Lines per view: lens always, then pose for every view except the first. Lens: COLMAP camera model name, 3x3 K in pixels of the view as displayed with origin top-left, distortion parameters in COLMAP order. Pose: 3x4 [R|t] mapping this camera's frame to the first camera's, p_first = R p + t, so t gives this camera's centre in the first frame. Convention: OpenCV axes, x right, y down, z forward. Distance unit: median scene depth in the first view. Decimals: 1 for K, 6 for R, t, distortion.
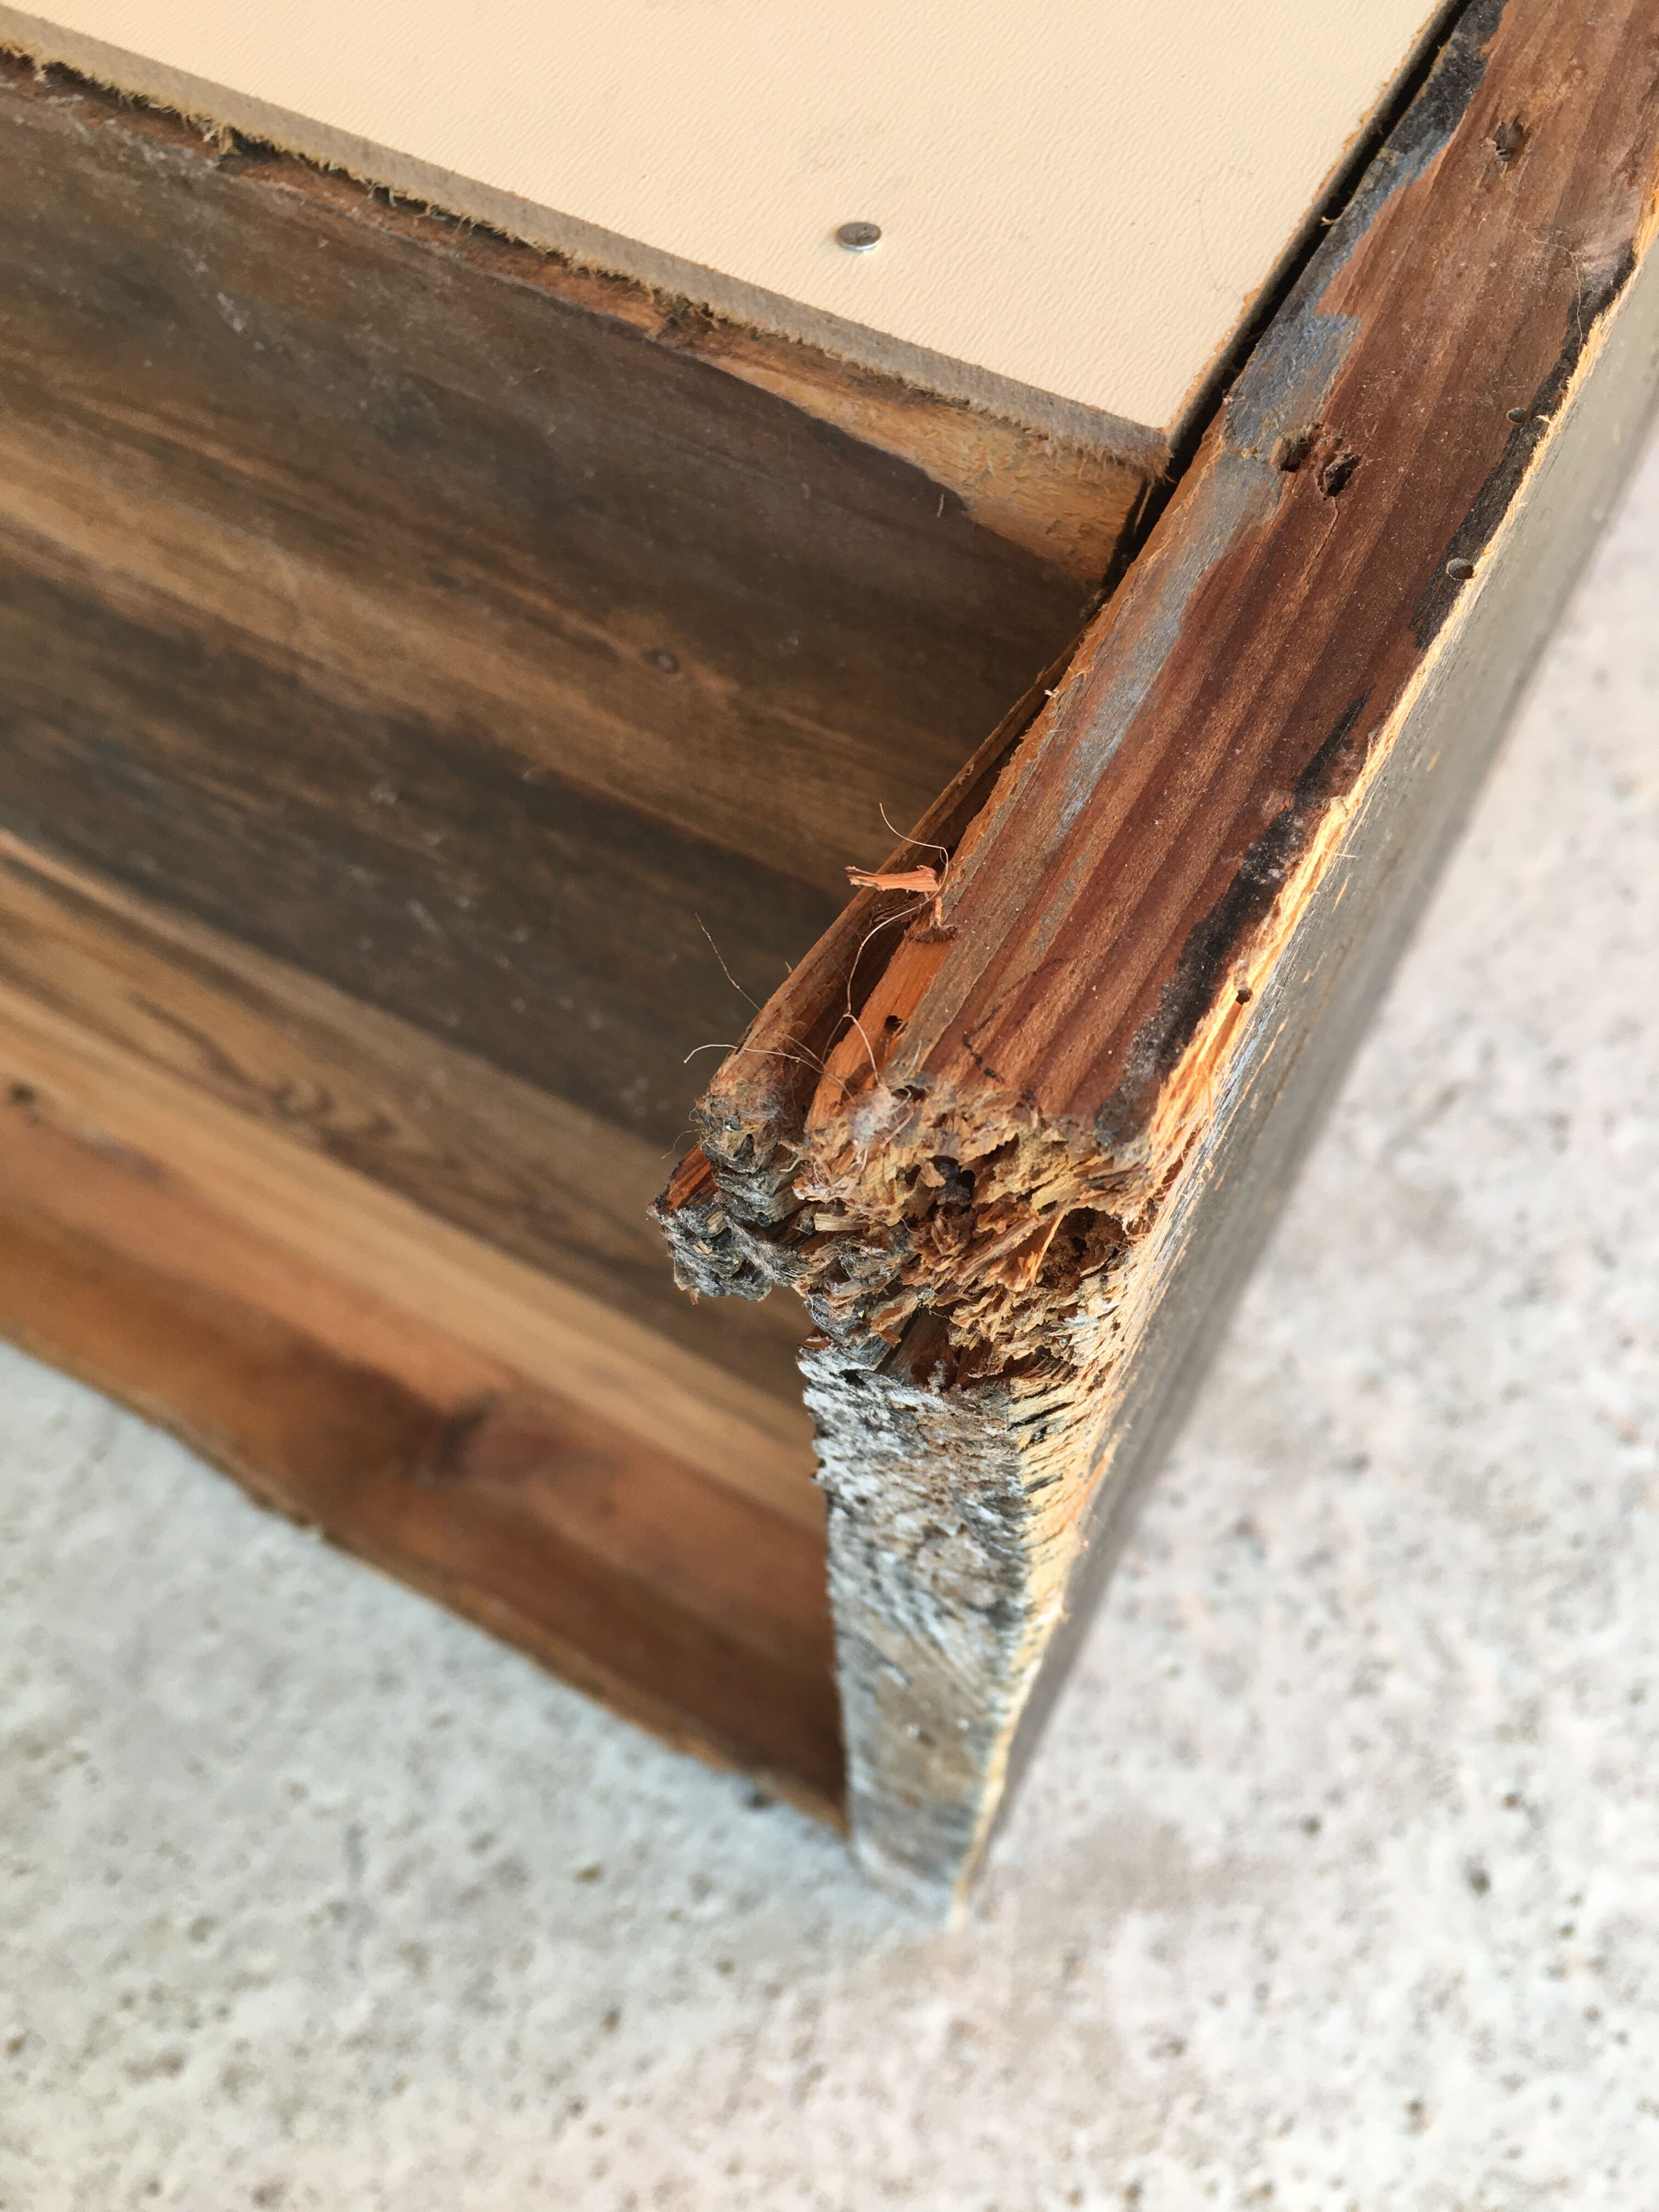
lens RADIAL K [[1863.0, 0, 840.6], [0, 1863.0, 1100.1], [0, 0, 1]] dist [0.078266, -0.112265]
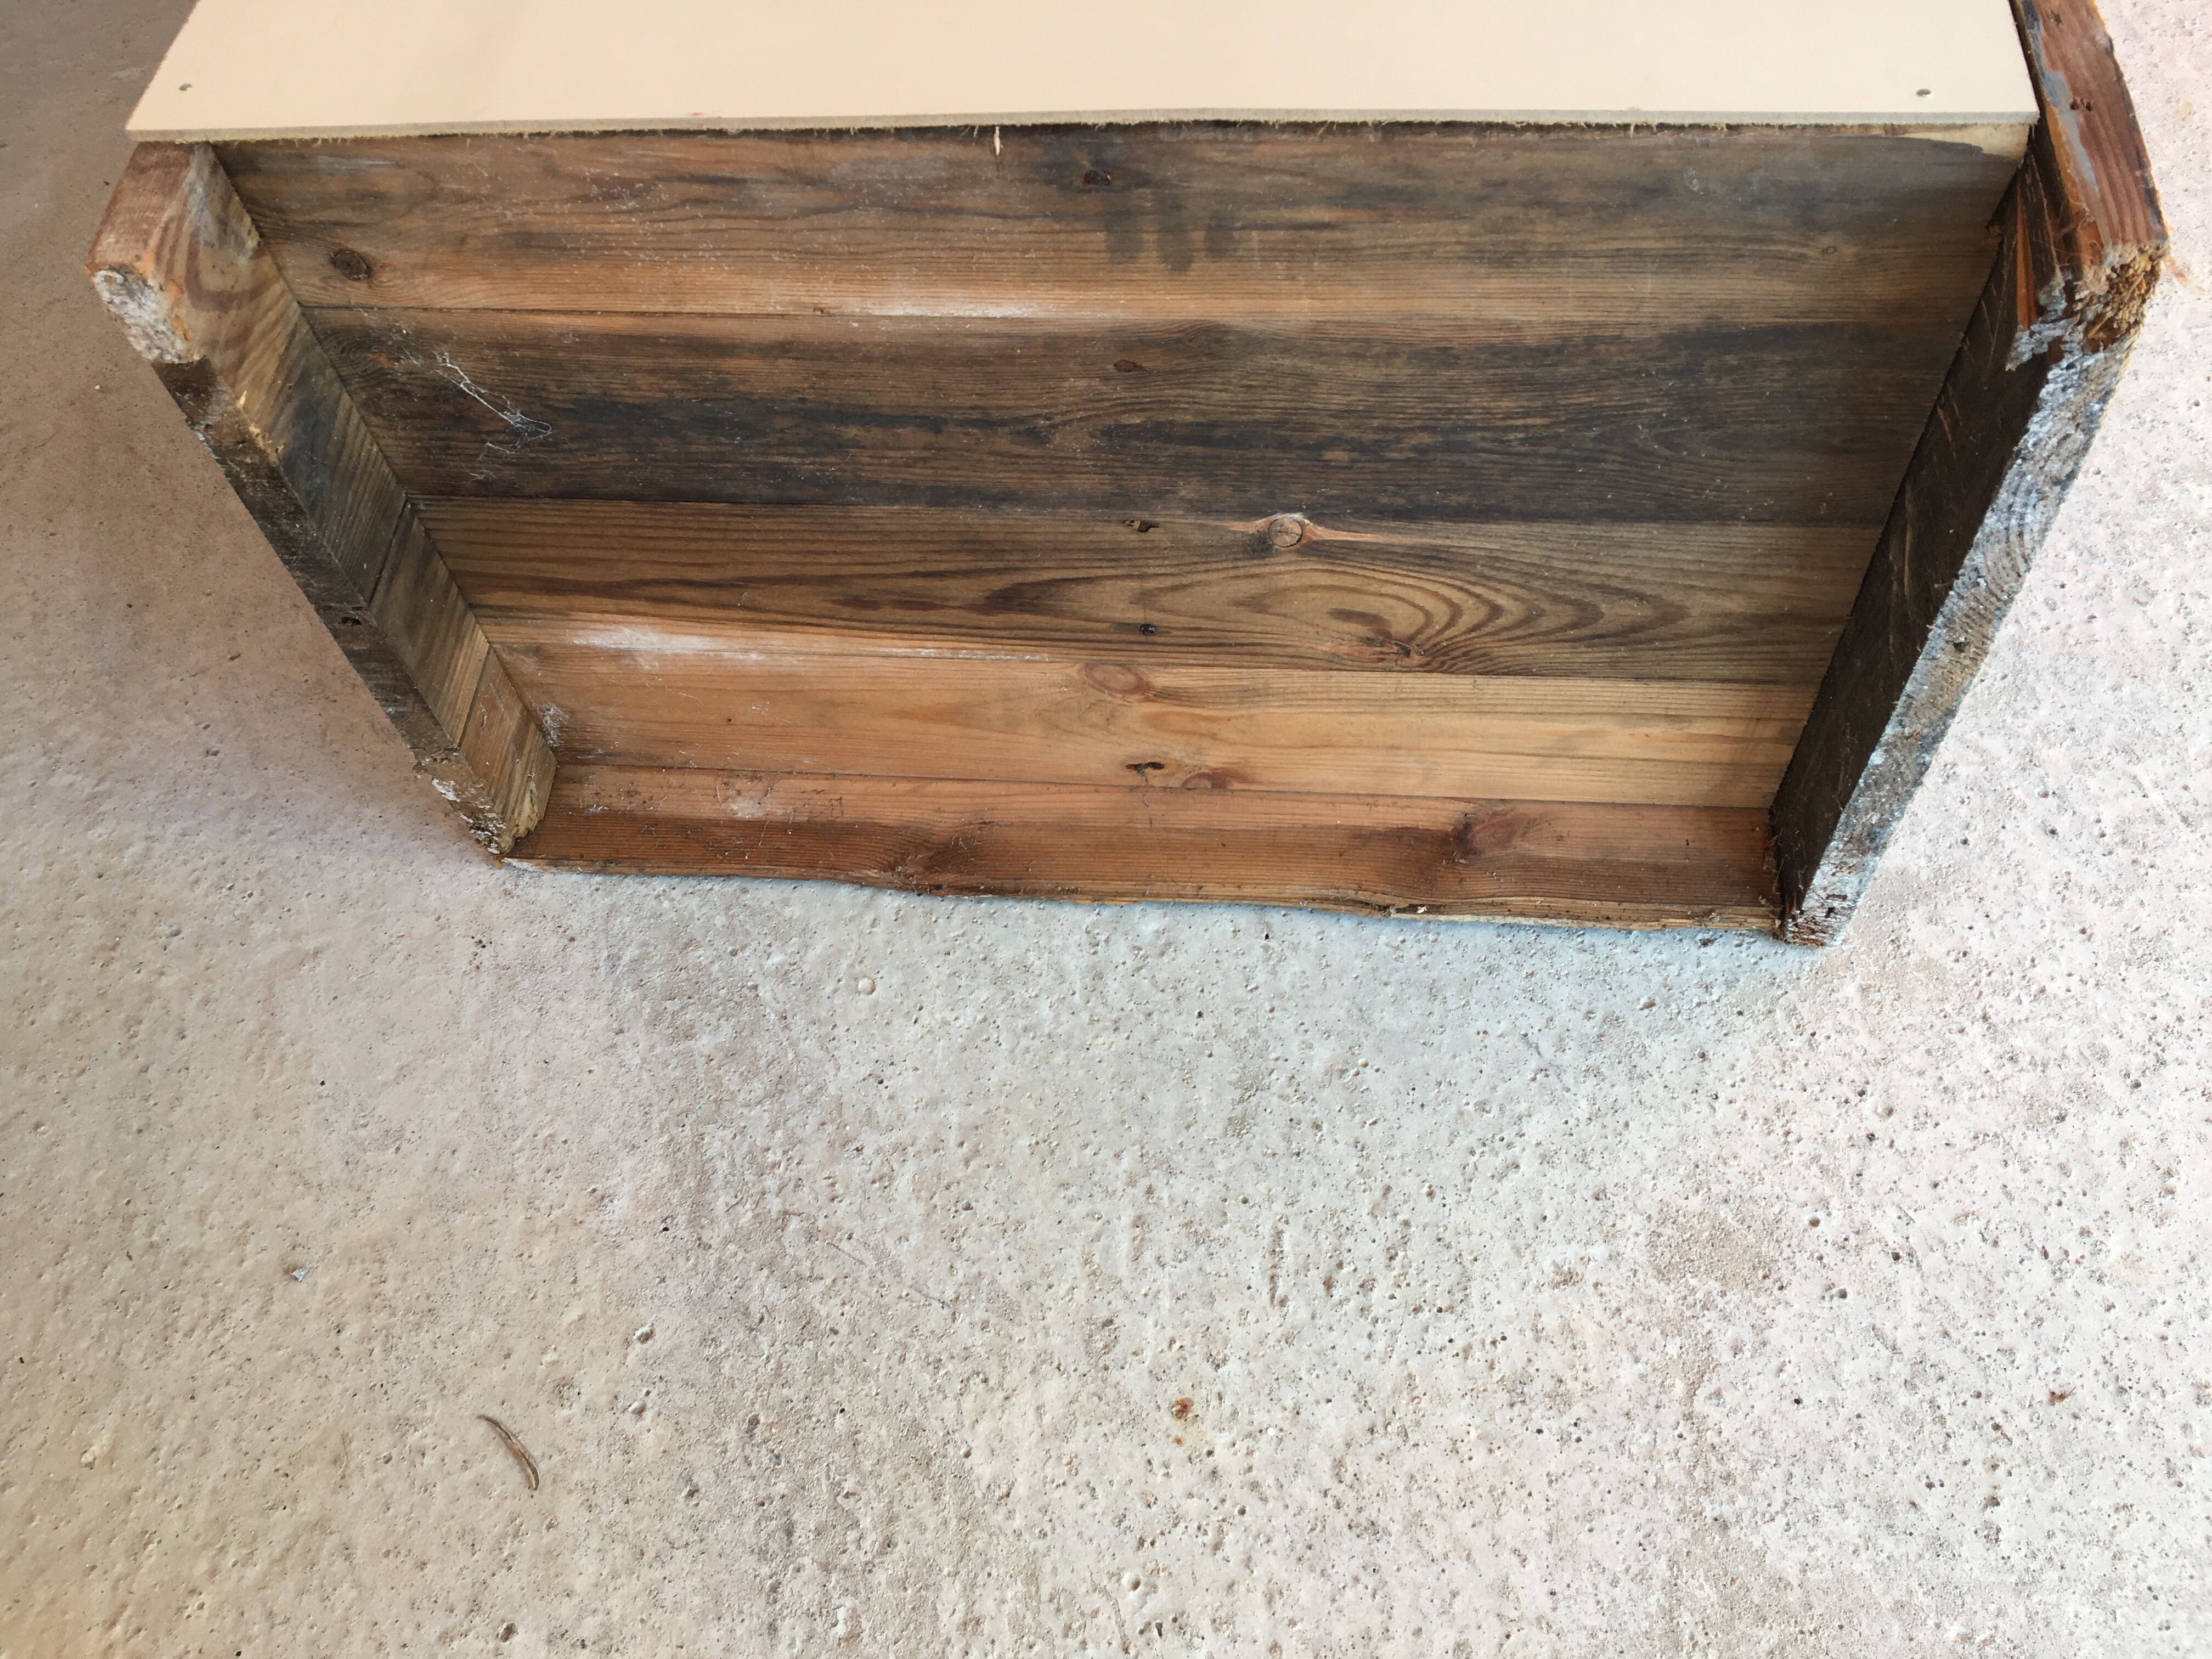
lens RADIAL K [[1849.7, 0, 1094.4], [0, 1849.7, 834.0], [0, 0, 1]] dist [0.101506, -0.083879]
pose [[0.912065, -0.358285, 0.199424, -0.968174], [0.378196, 0.922961, -0.071484, 0.184774], [-0.158449, 0.140619, 0.977303, -0.759841]]
